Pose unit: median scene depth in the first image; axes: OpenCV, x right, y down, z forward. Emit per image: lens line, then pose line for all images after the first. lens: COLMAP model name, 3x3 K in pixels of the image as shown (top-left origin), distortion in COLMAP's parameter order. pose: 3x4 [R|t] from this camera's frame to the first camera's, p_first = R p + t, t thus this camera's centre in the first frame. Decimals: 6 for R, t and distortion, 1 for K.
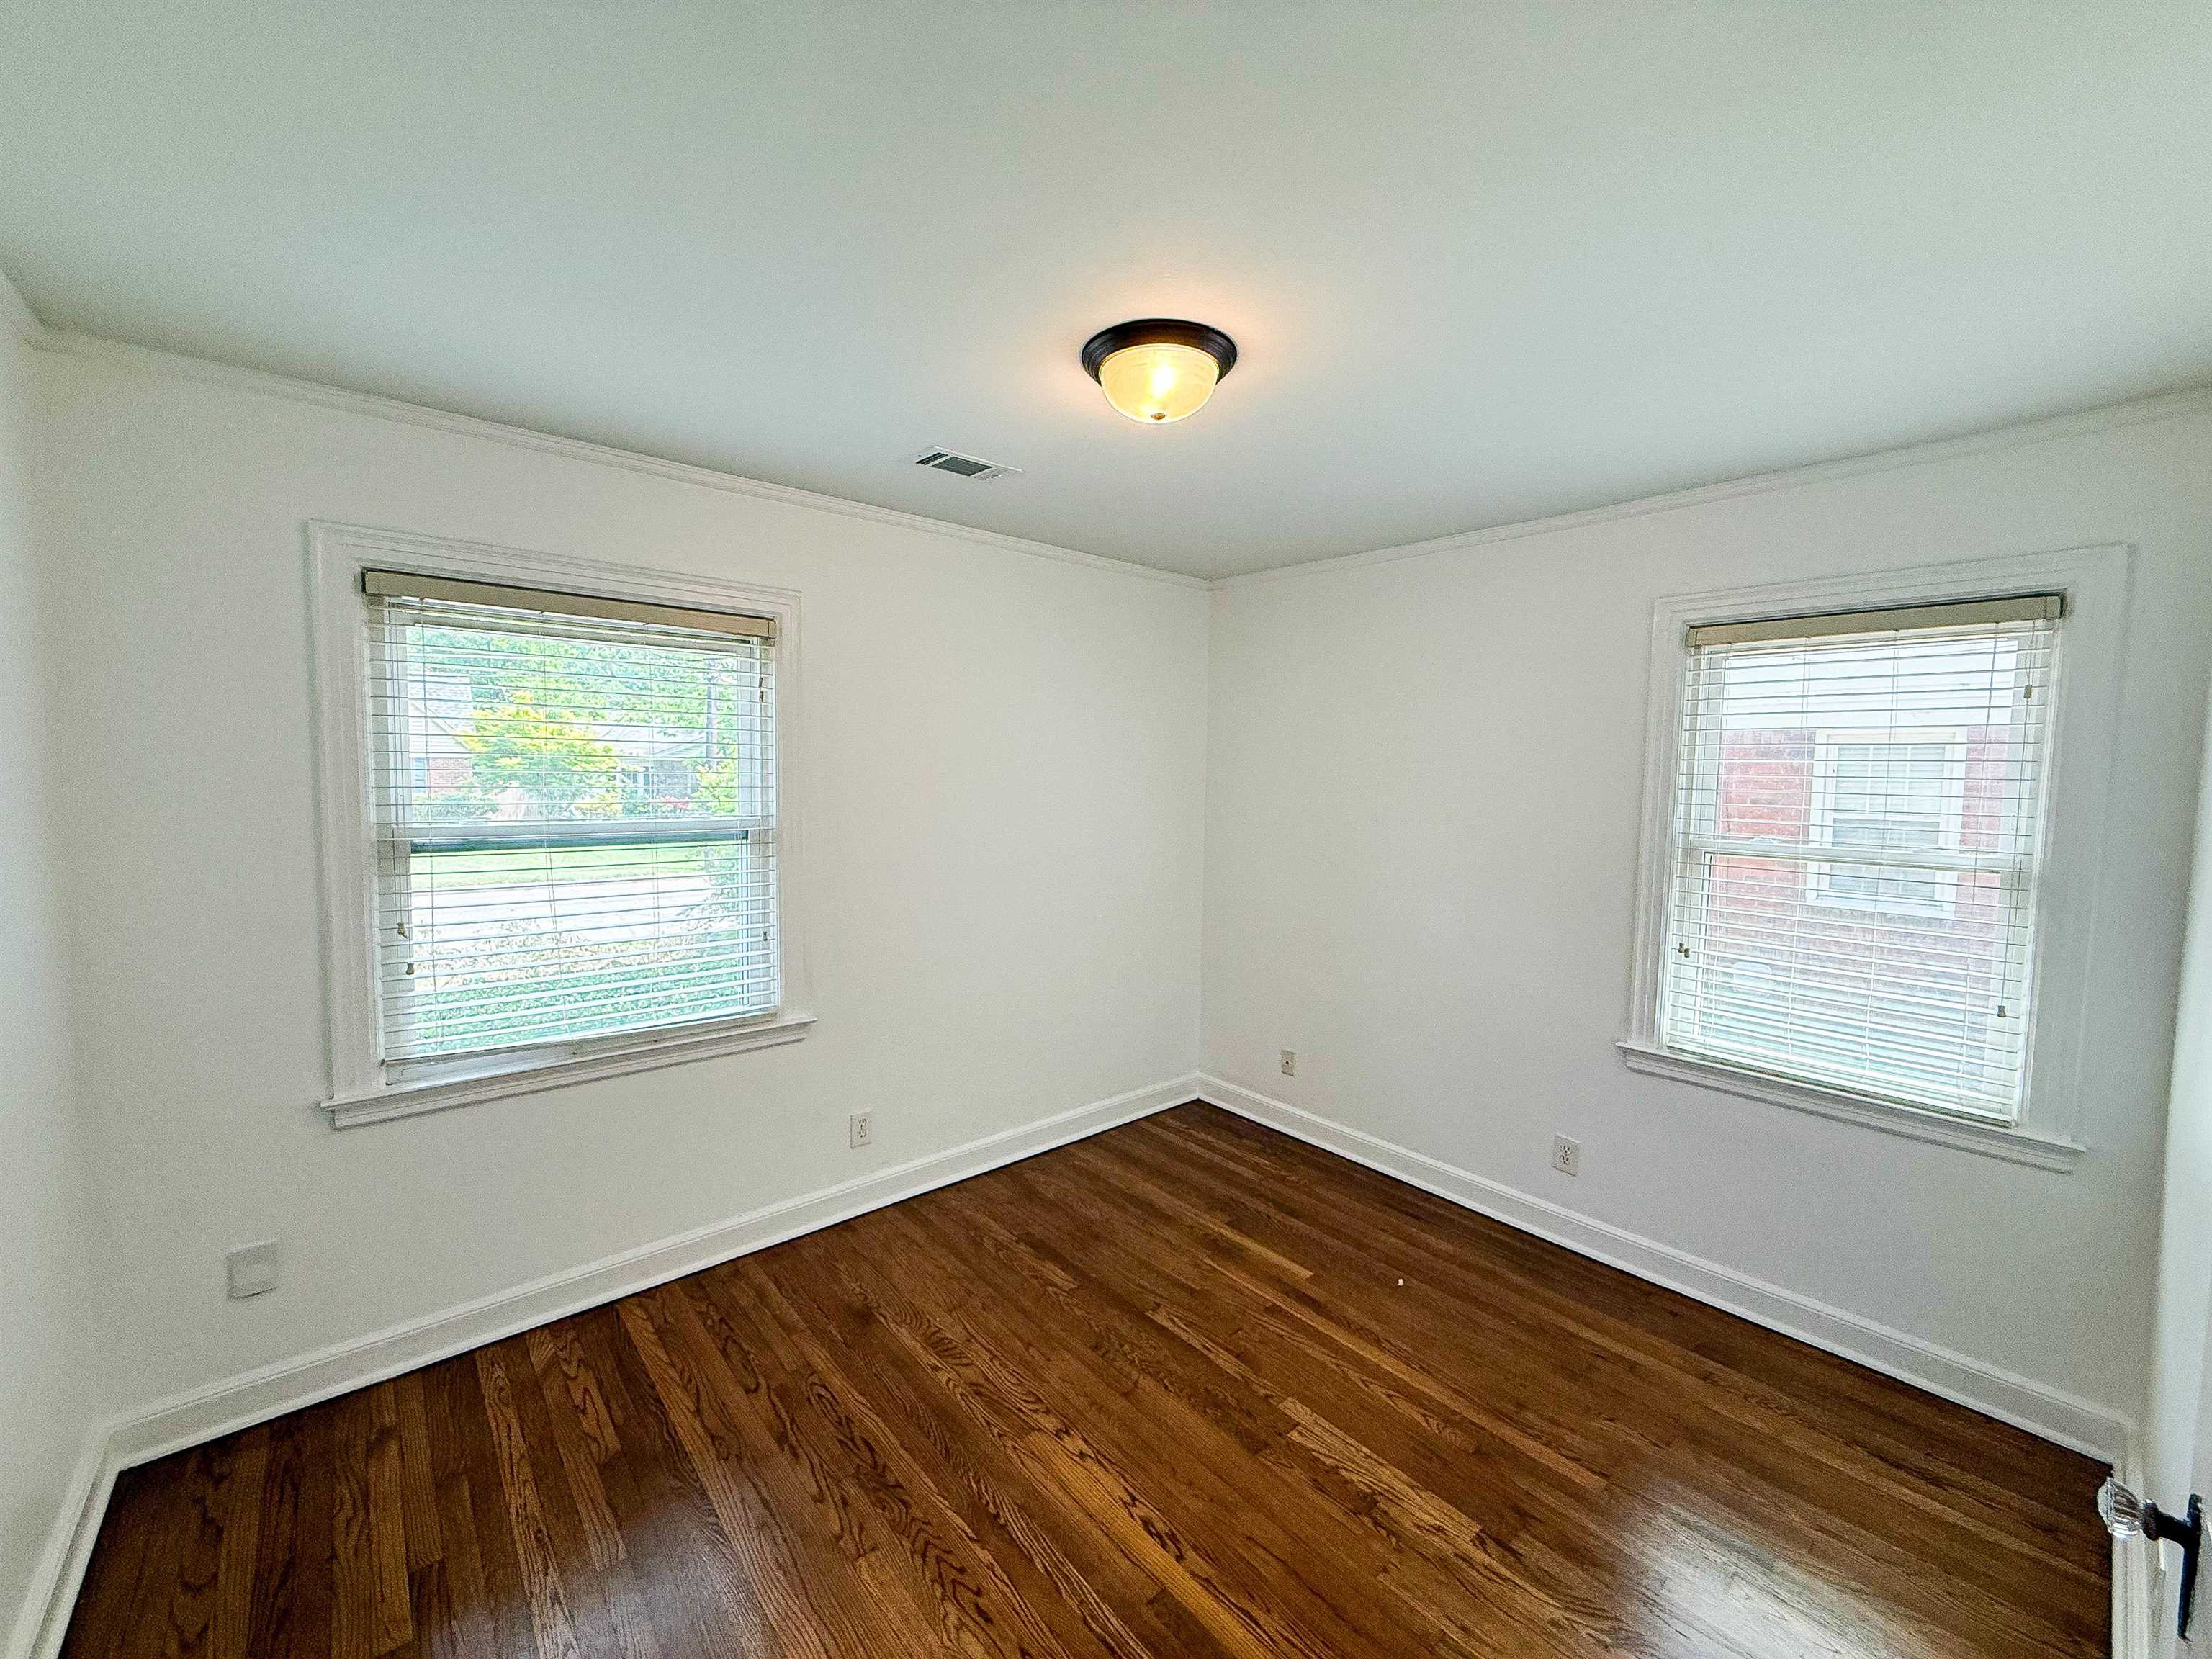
lens RADIAL K [[882.1, 0, 1101.6], [0, 882.1, 827.3], [0, 0, 1]] dist [-0.002191, 0.000881]
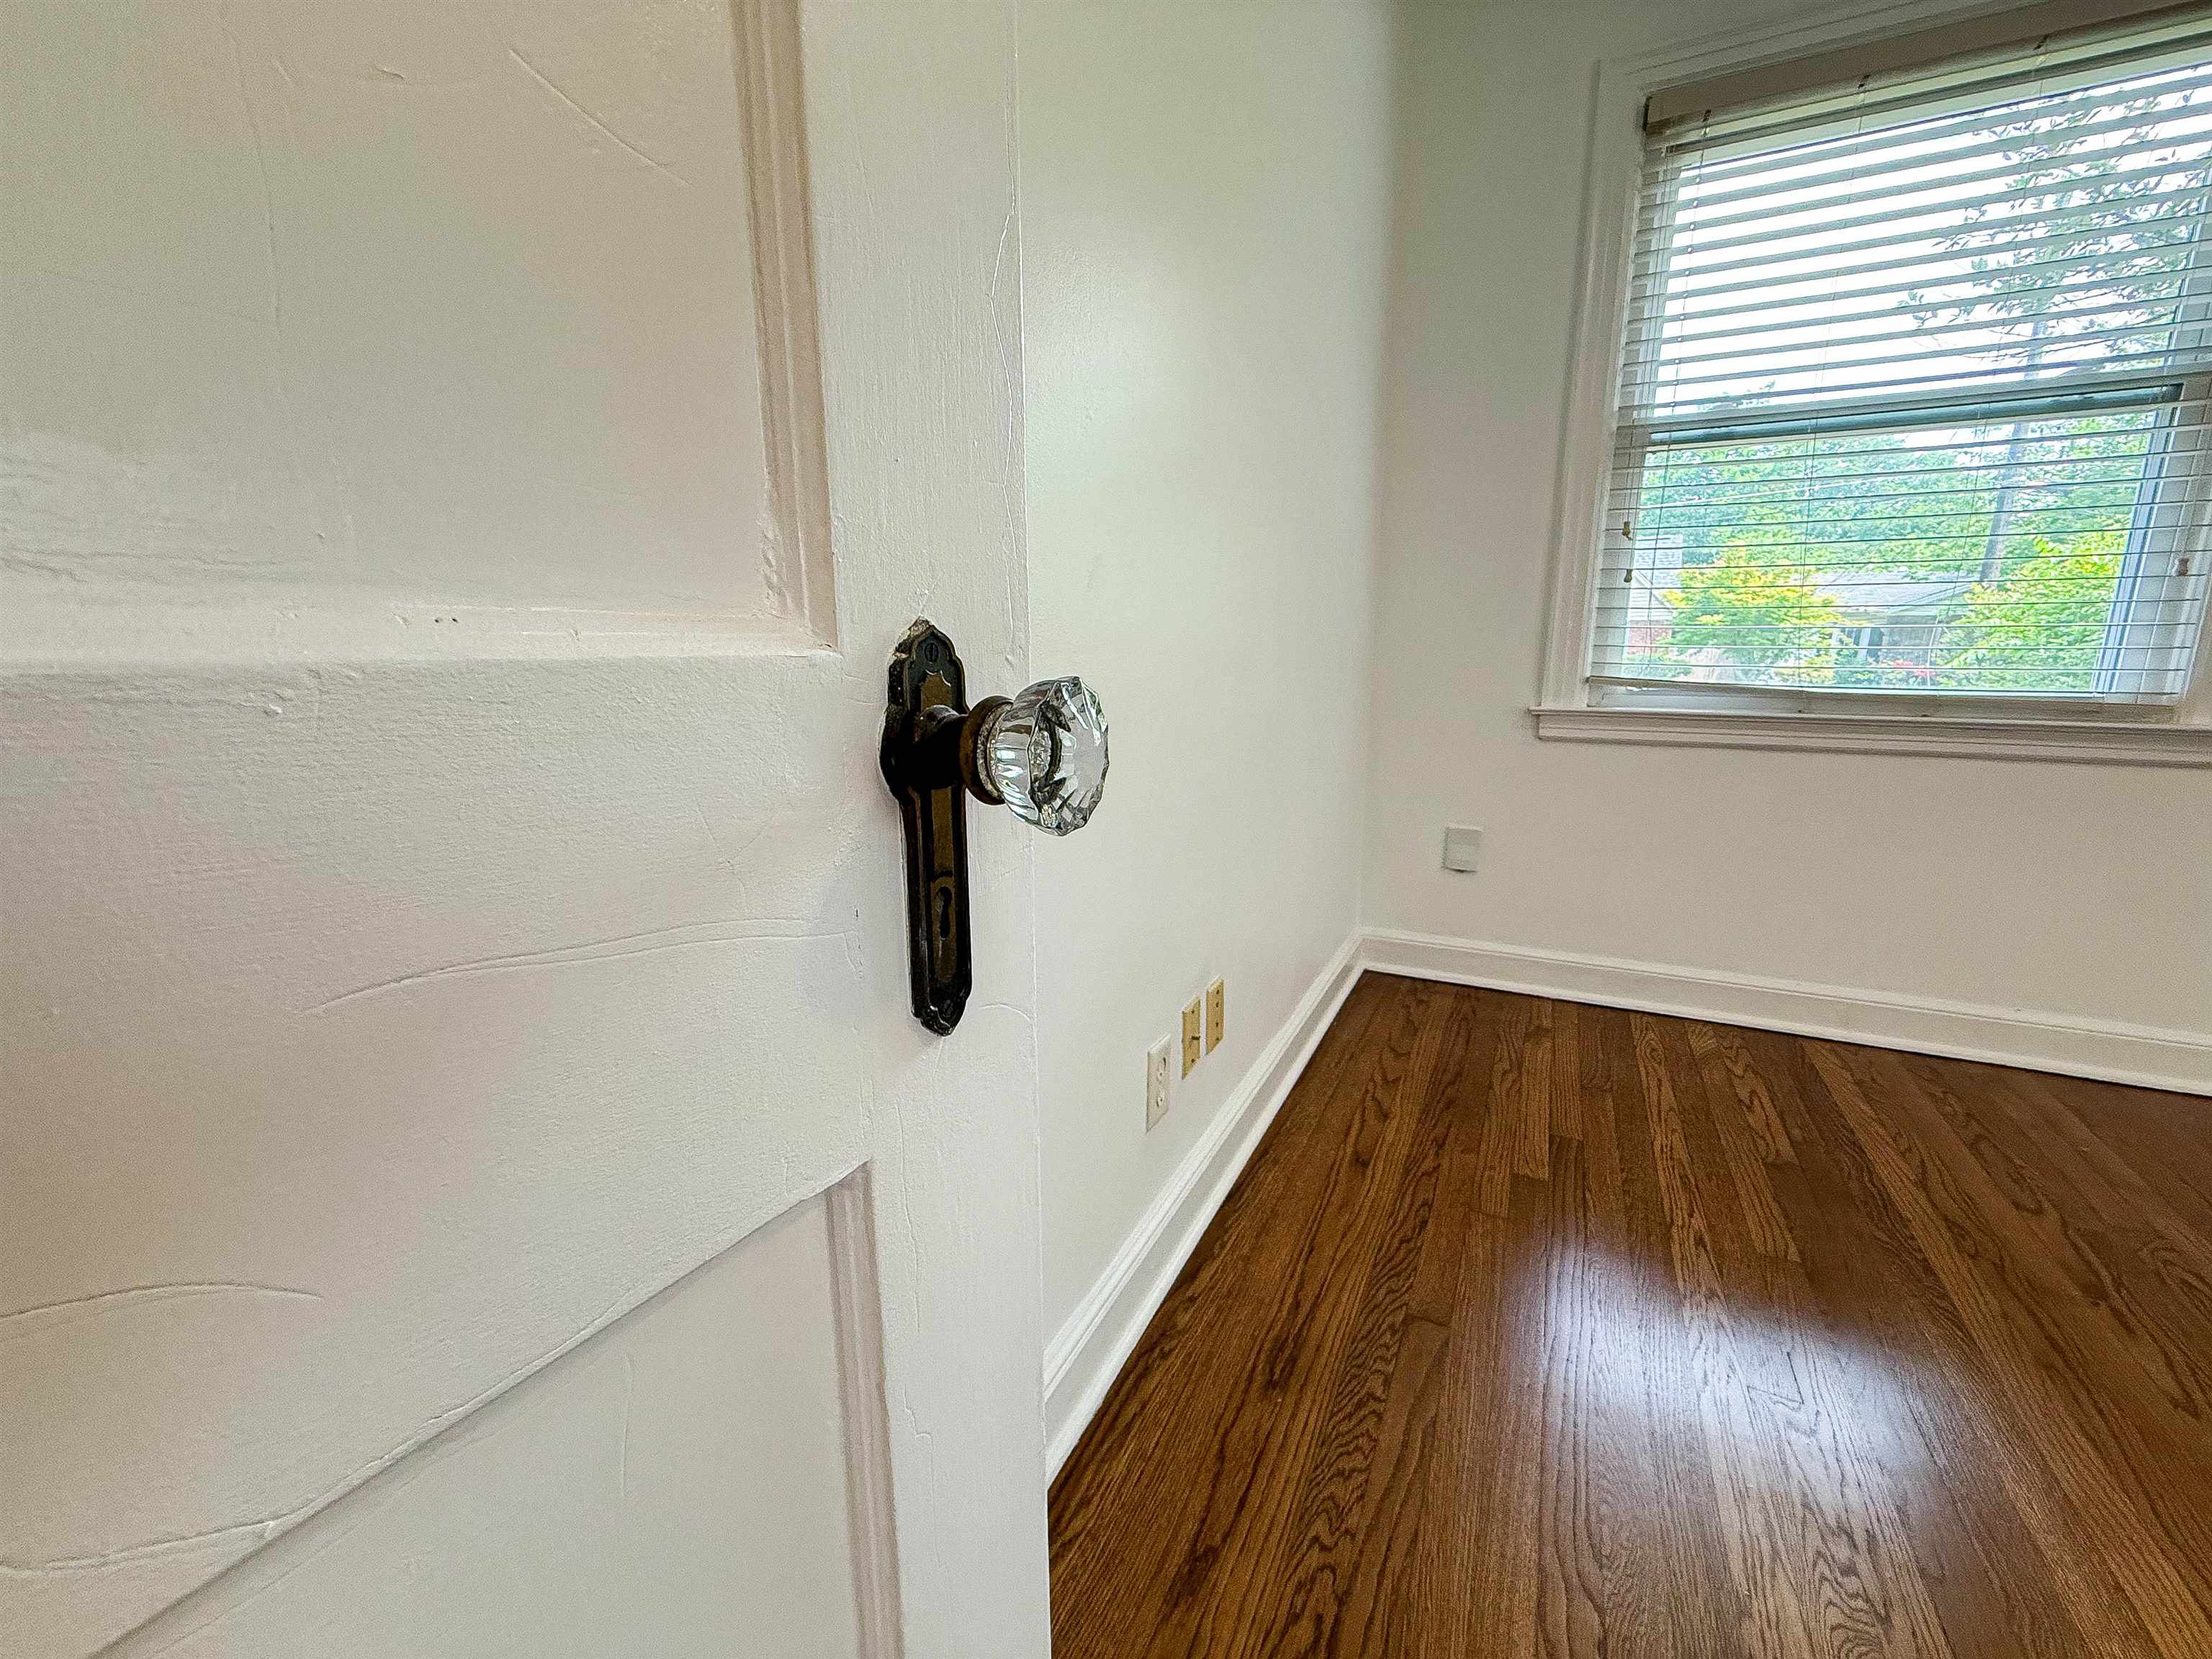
lens RADIAL K [[882.1, 0, 1101.6], [0, 882.1, 827.3], [0, 0, 1]] dist [-0.002191, 0.000881]
pose [[0.380970, 0.163149, -0.910080, -0.123106], [-0.053482, 0.986549, 0.154469, 0.318533], [0.923039, -0.010175, 0.384571, 0.147253]]
